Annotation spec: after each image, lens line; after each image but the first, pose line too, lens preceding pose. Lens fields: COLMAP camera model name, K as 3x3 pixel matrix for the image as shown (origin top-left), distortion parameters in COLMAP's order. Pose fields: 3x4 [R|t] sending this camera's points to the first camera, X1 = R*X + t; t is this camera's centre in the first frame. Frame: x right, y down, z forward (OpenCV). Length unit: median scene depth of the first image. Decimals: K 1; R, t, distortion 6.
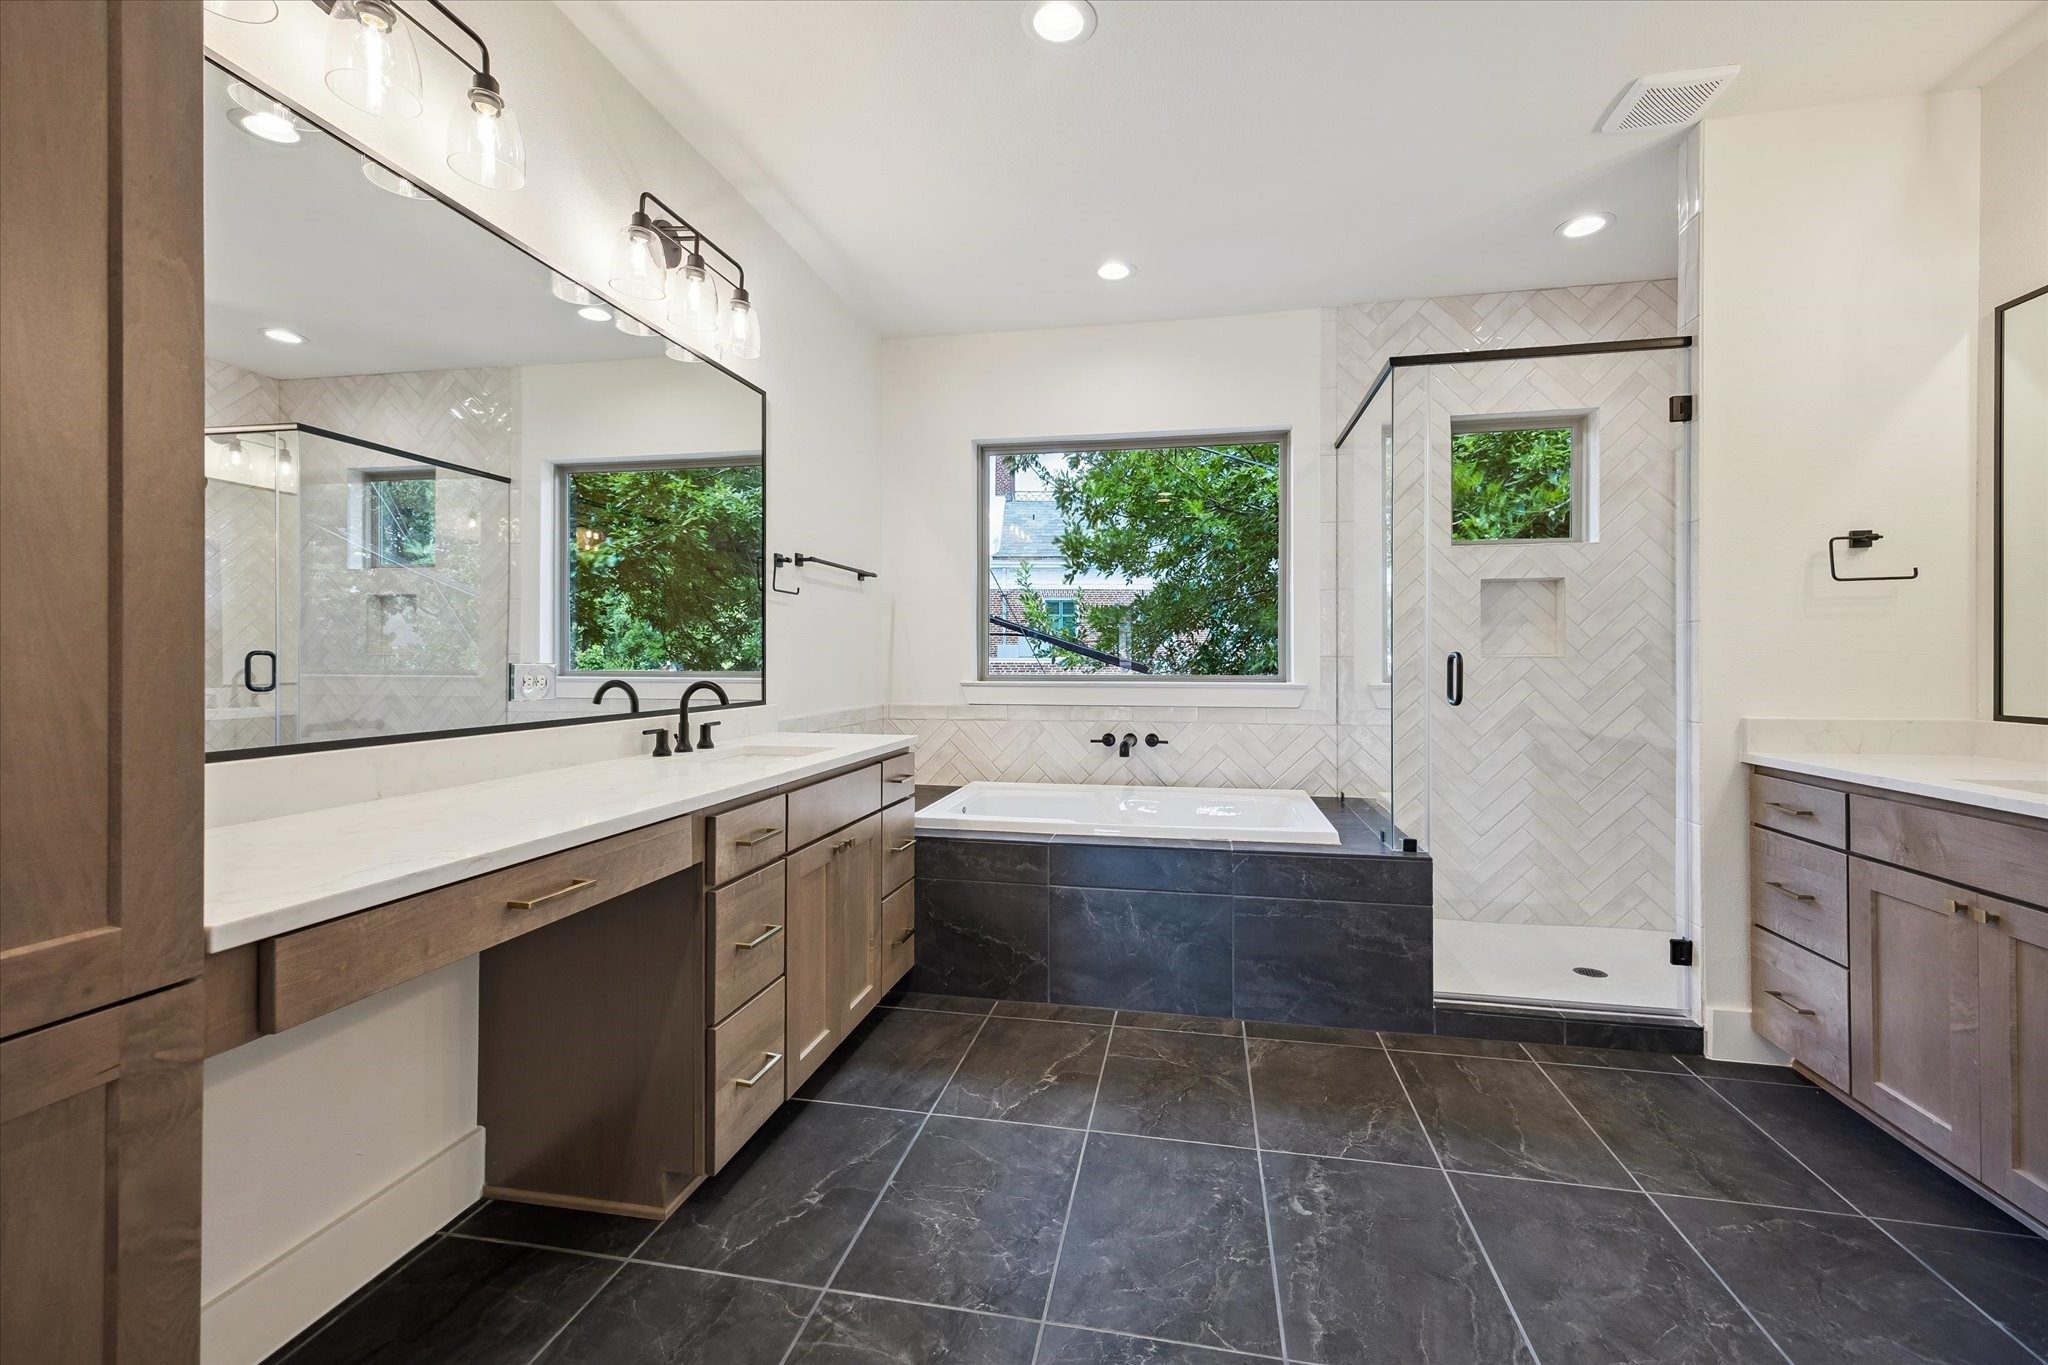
lens RADIAL K [[793.4, 0, 1037.3], [0, 793.4, 656.4], [0, 0, 1]] dist [-0.010558, 0.000050]
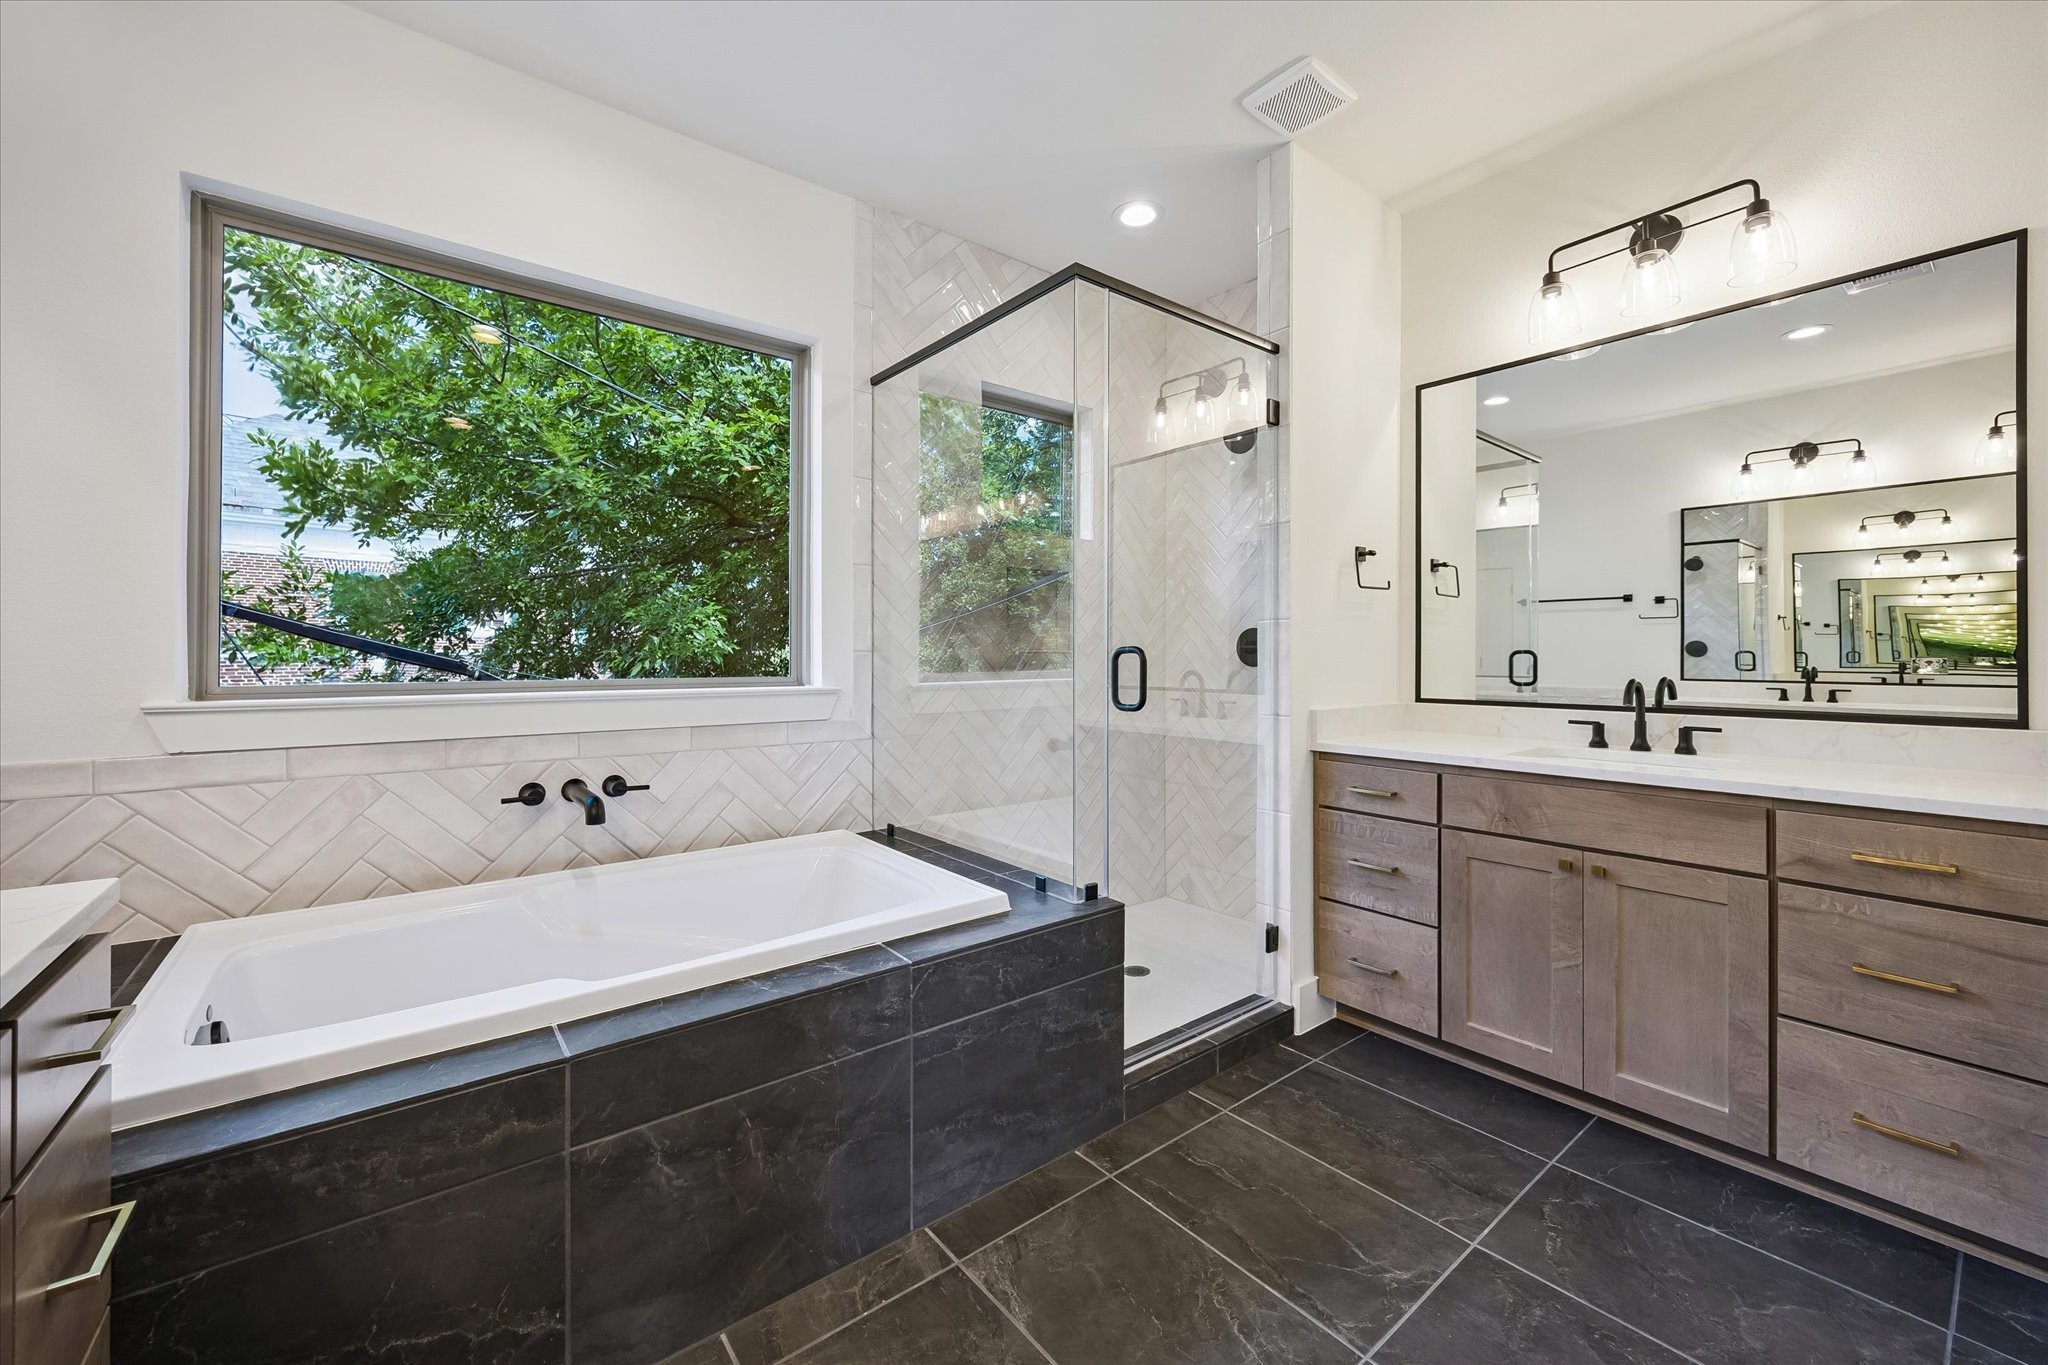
lens RADIAL K [[793.4, 0, 1037.3], [0, 793.4, 656.4], [0, 0, 1]] dist [-0.010558, 0.000050]
pose [[0.652859, 0.000126, 0.757479, -0.171971], [-0.003406, 0.999990, 0.002769, 0.003402], [-0.757471, -0.004388, 0.652854, 0.567826]]
